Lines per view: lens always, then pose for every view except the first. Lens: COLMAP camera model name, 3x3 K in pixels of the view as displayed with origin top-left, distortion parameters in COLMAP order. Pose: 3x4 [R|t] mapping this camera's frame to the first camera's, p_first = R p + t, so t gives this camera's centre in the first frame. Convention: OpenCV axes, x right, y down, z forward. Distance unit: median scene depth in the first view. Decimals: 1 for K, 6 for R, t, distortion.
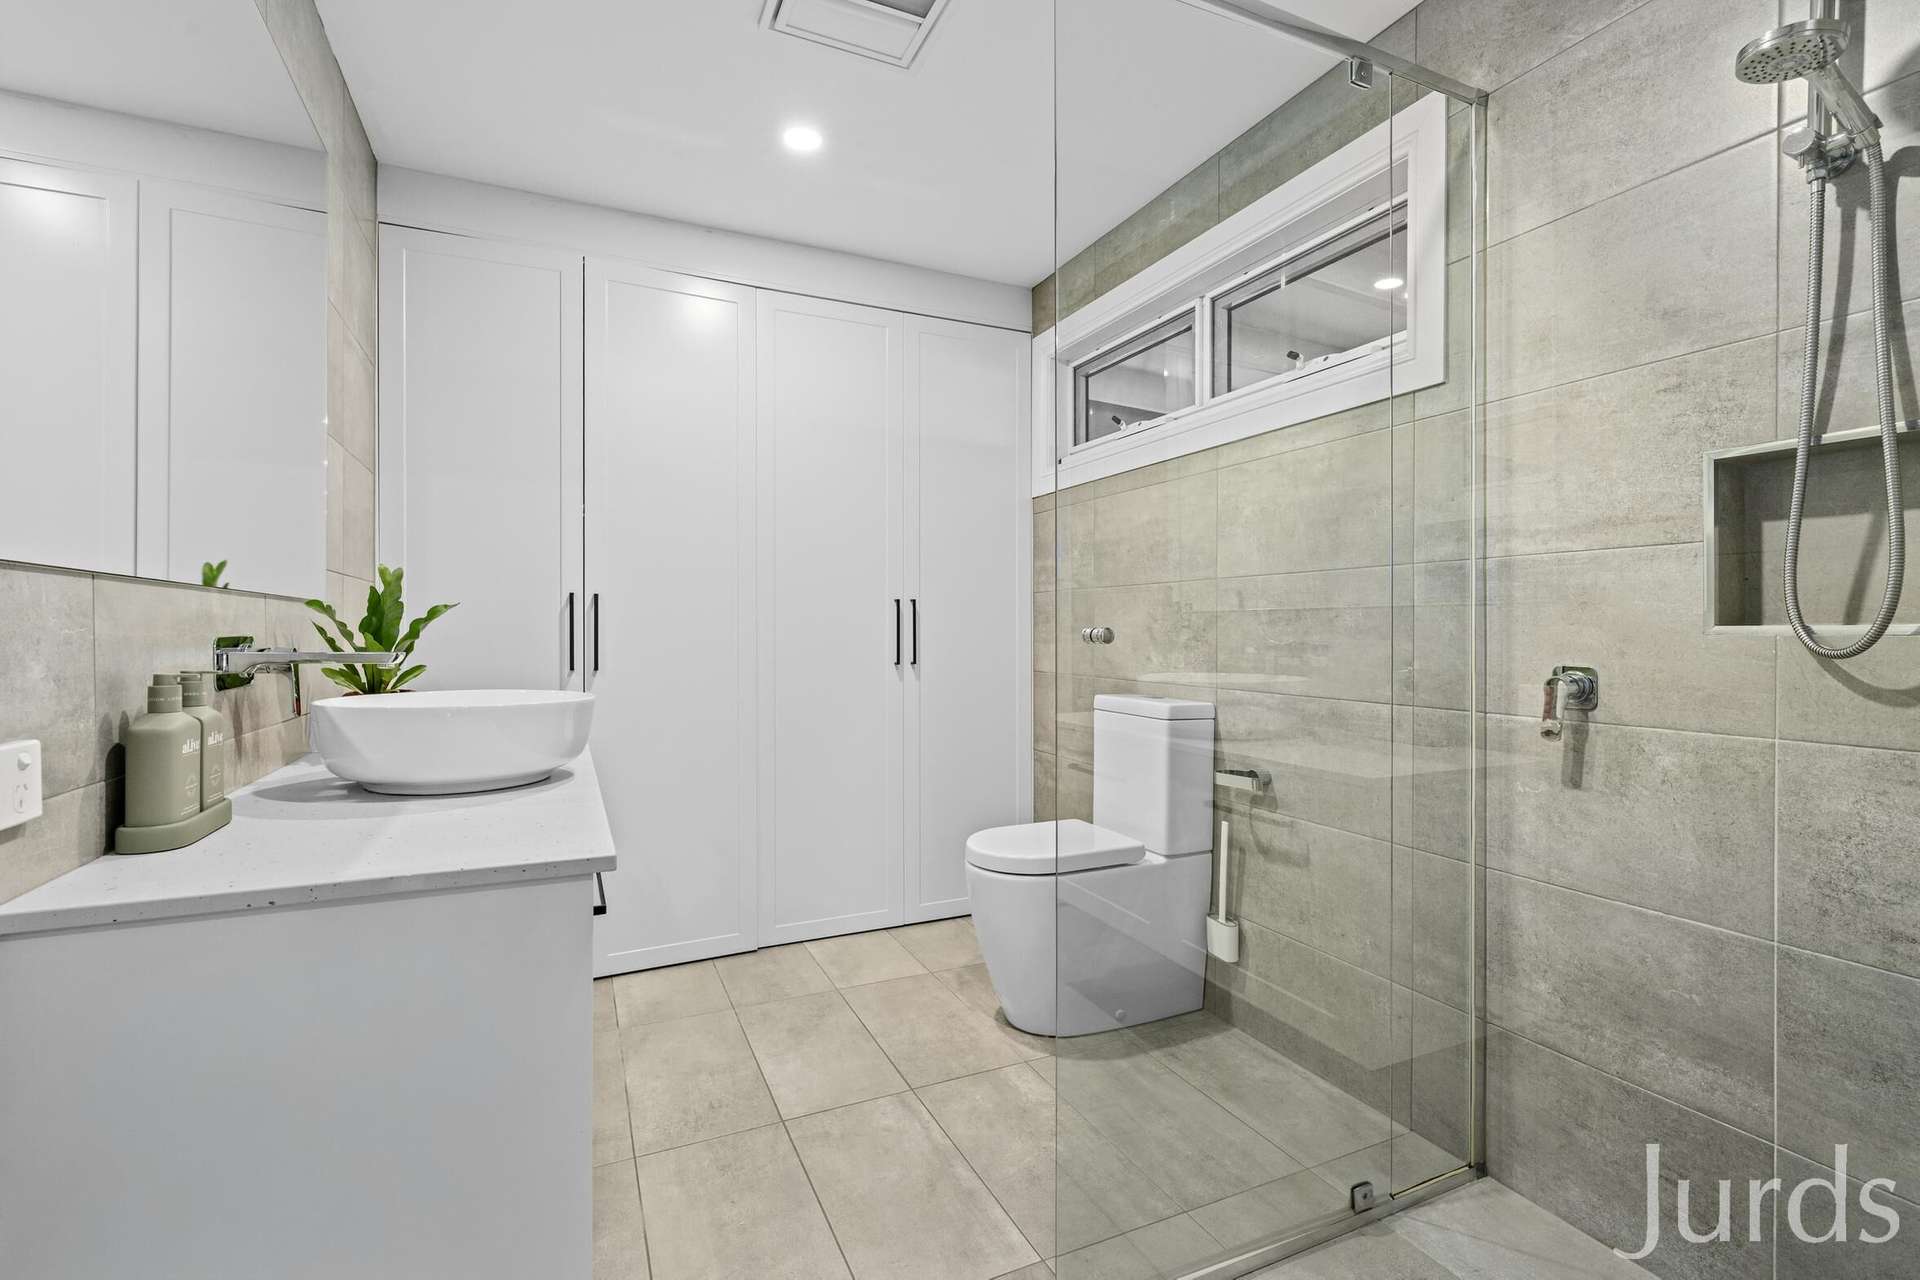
lens RADIAL K [[864.4, 0, 959.1], [0, 864.4, 637.6], [0, 0, 1]] dist [0.005363, 0.000323]
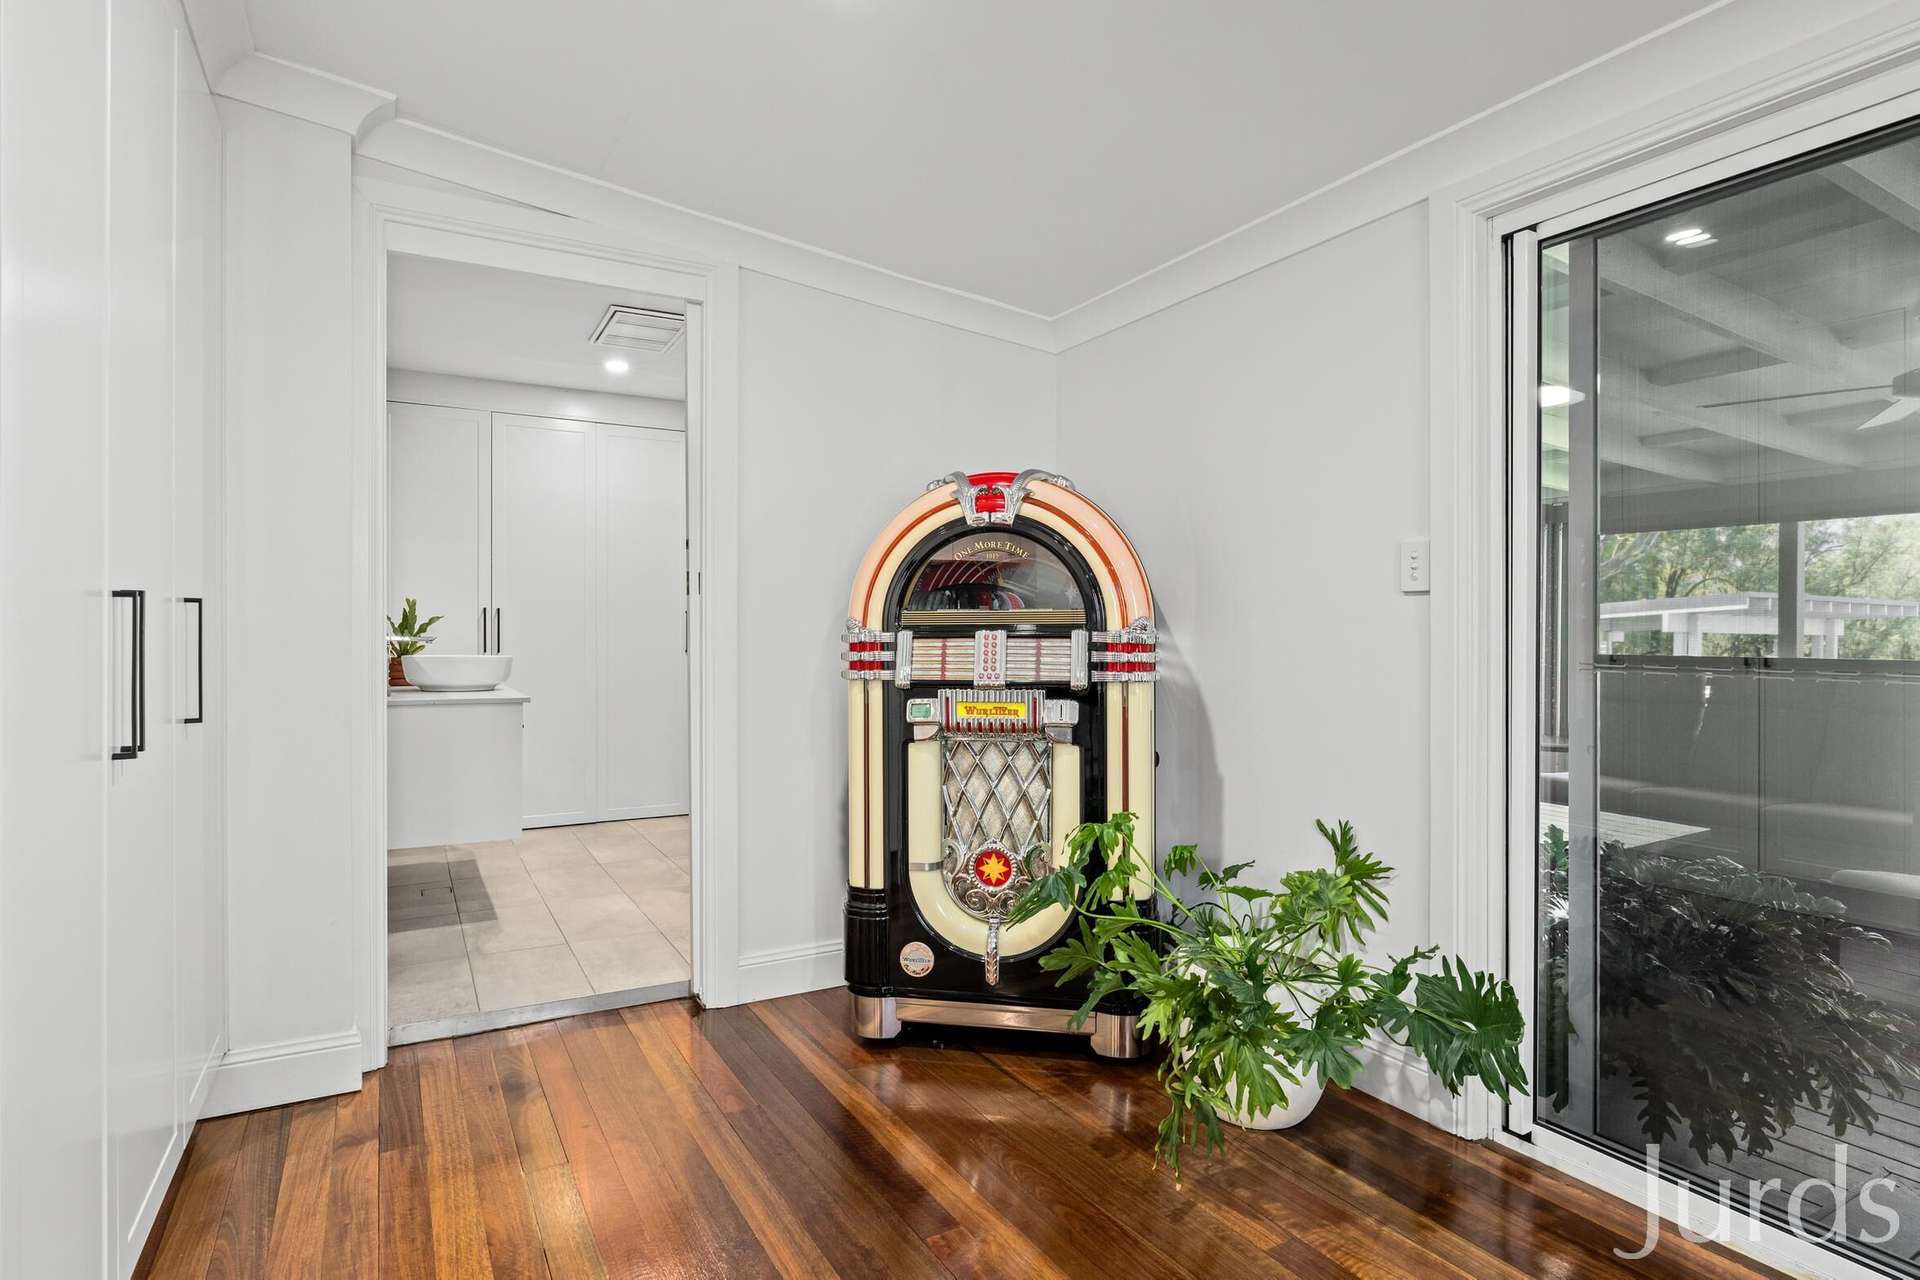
lens RADIAL K [[984.8, 0, 964.0], [0, 984.8, 640.9], [0, 0, 1]] dist [0.017725, -0.000135]
pose [[0.996085, 0.007087, 0.088116, 0.513079], [-0.007112, 0.999975, -0.000030, 0.013958], [-0.088114, -0.000597, 0.996110, -1.609240]]
